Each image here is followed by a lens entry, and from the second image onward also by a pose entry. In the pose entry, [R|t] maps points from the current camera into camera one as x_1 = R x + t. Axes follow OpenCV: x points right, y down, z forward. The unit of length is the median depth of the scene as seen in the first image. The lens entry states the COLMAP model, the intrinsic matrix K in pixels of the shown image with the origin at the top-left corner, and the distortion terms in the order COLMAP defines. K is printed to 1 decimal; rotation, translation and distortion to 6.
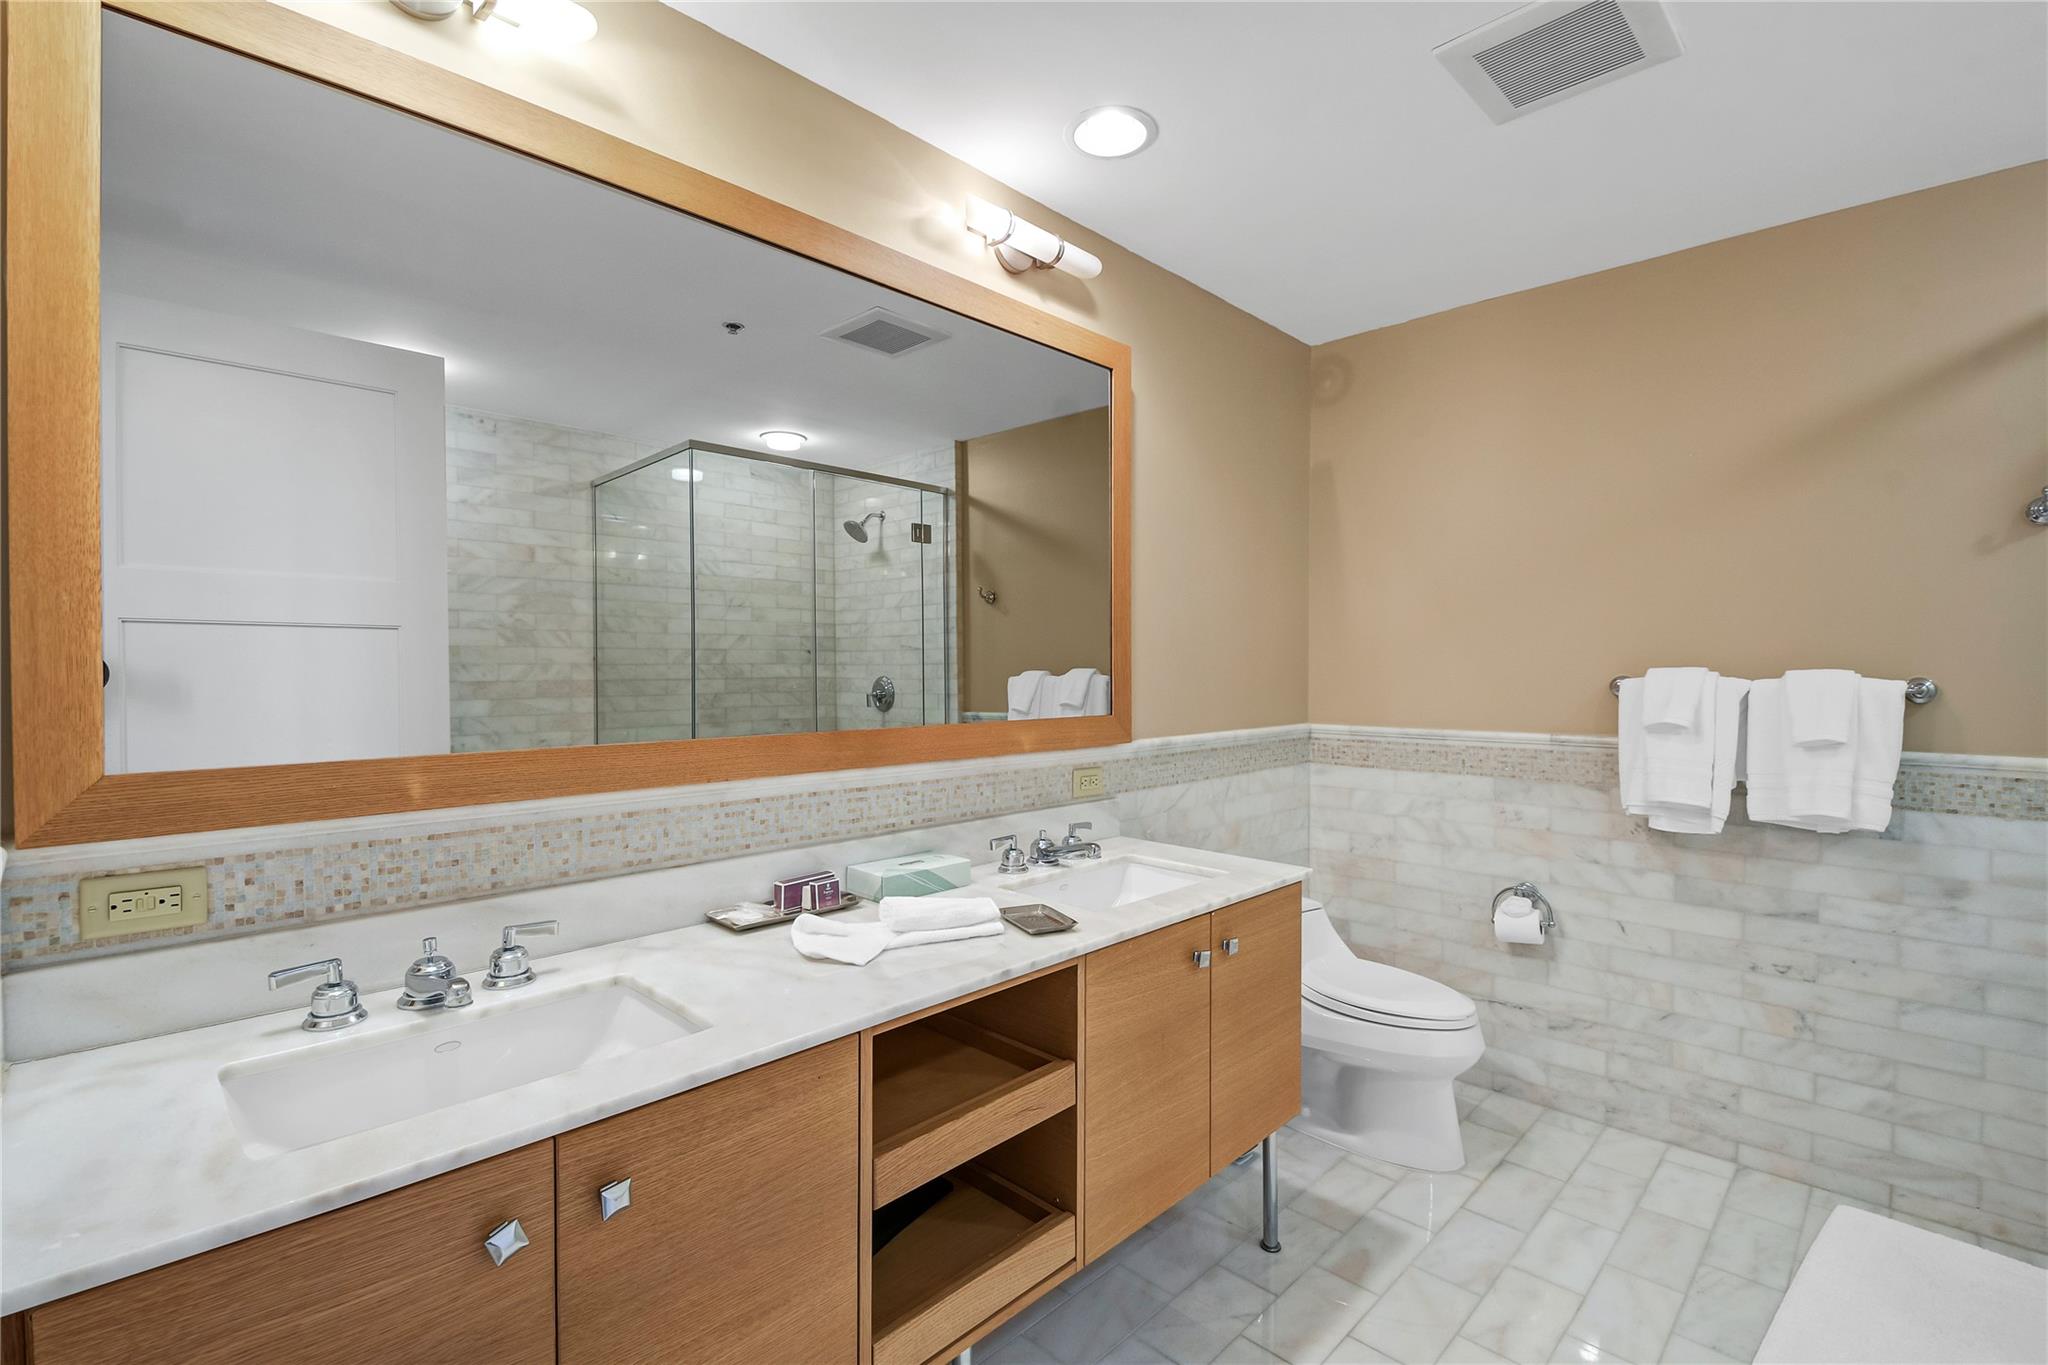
lens RADIAL K [[919.2, 0, 1029.0], [0, 919.2, 691.4], [0, 0, 1]] dist [-0.018620, -0.000855]
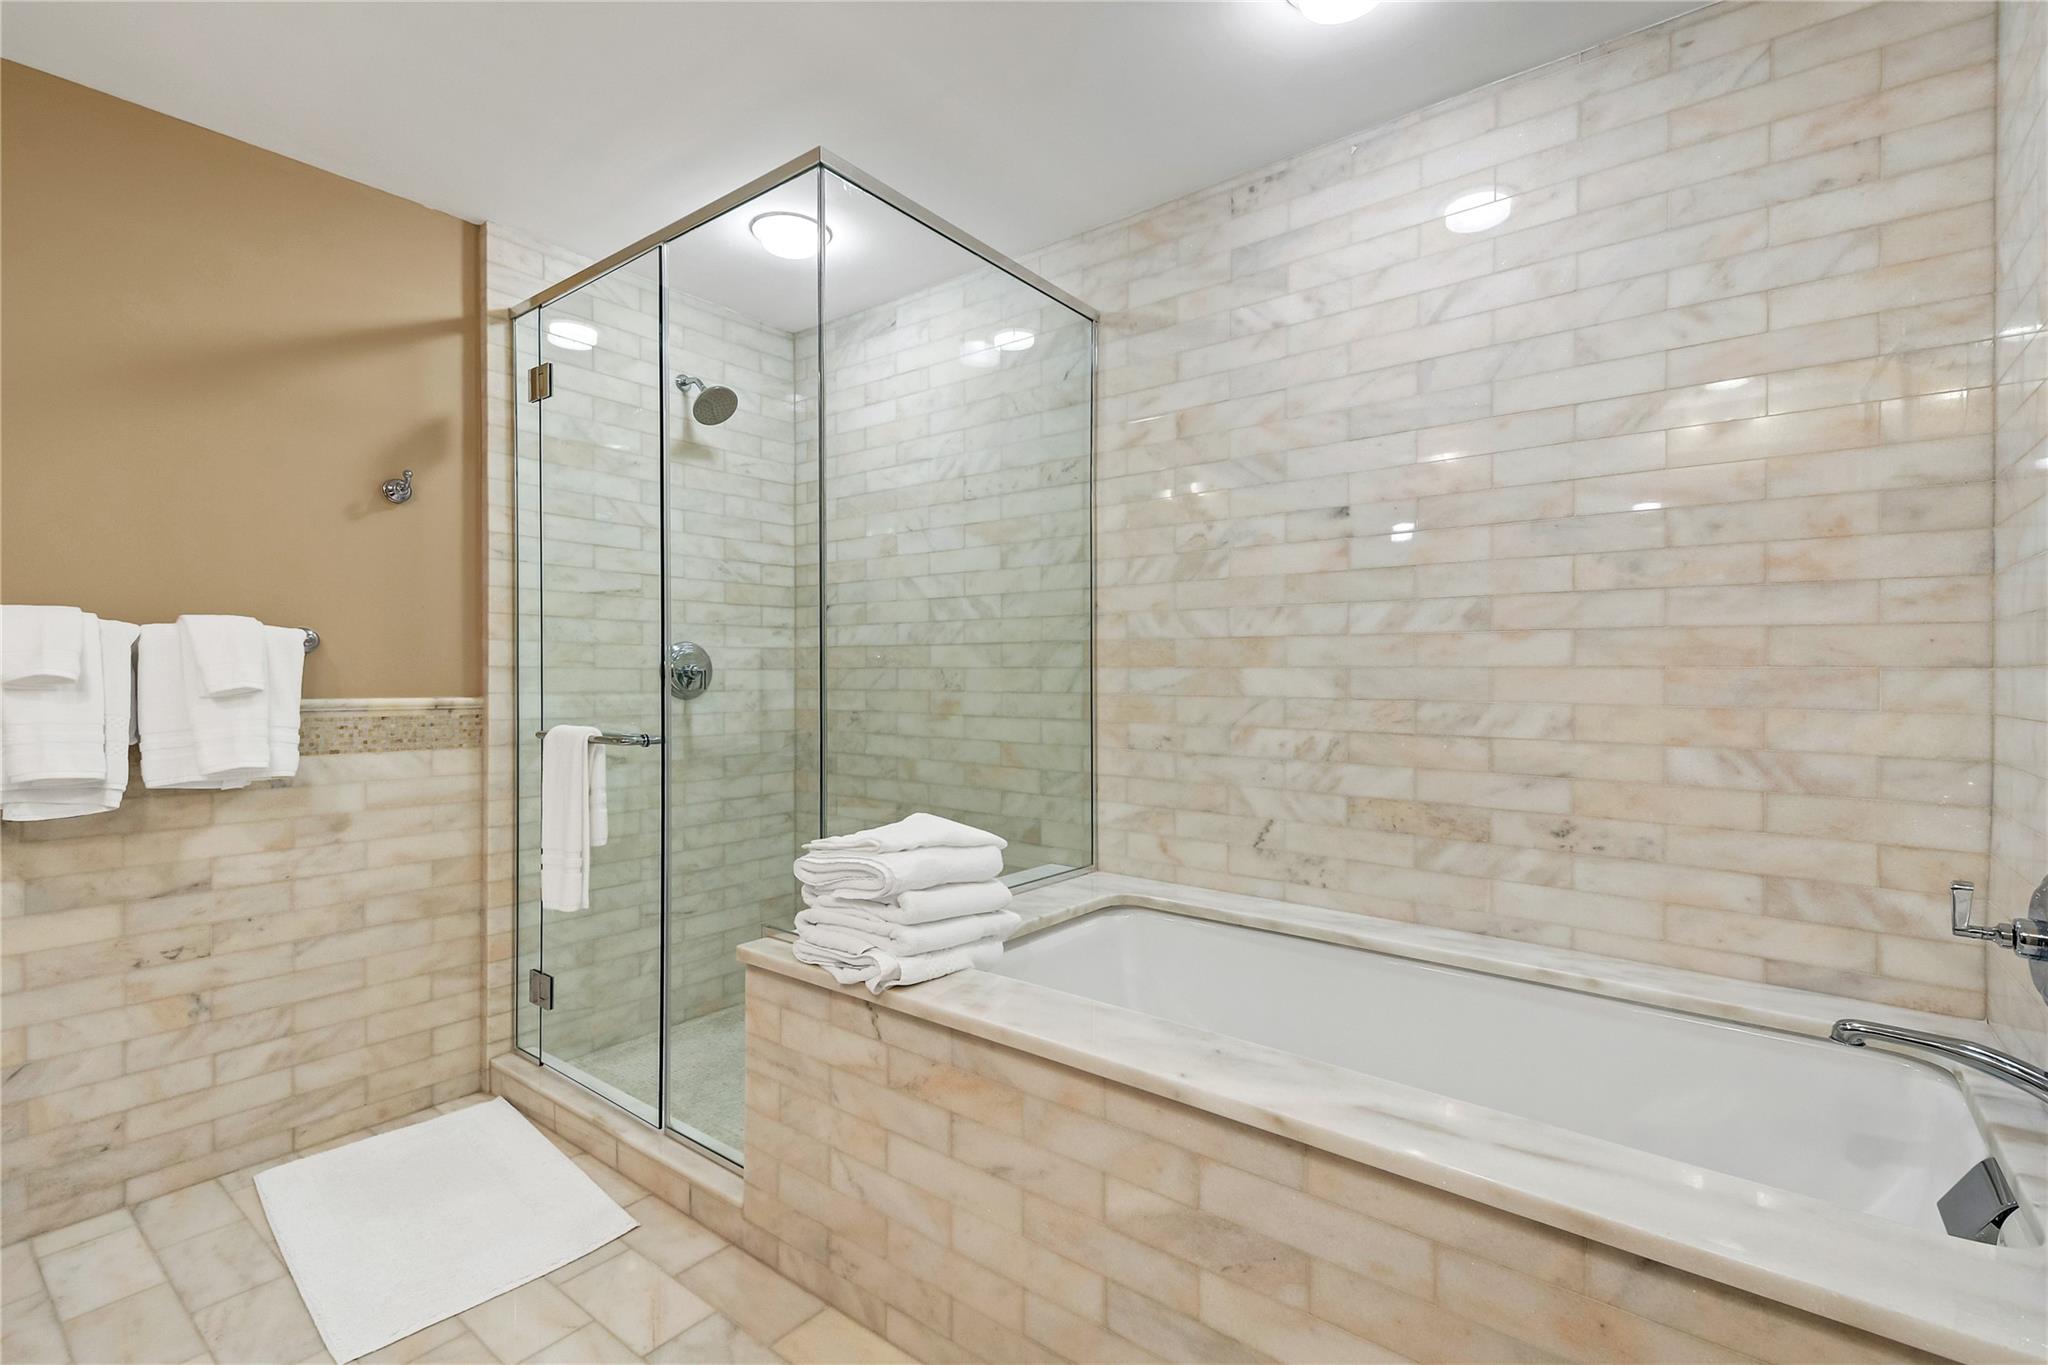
lens RADIAL K [[919.2, 0, 1027.9], [0, 919.2, 665.9], [0, 0, 1]] dist [-0.018620, -0.000855]
pose [[-0.147723, 0.011613, 0.988961, -0.173761], [0.022935, 0.999702, -0.008313, 0.055136], [-0.988763, 0.021454, -0.147945, 0.315583]]
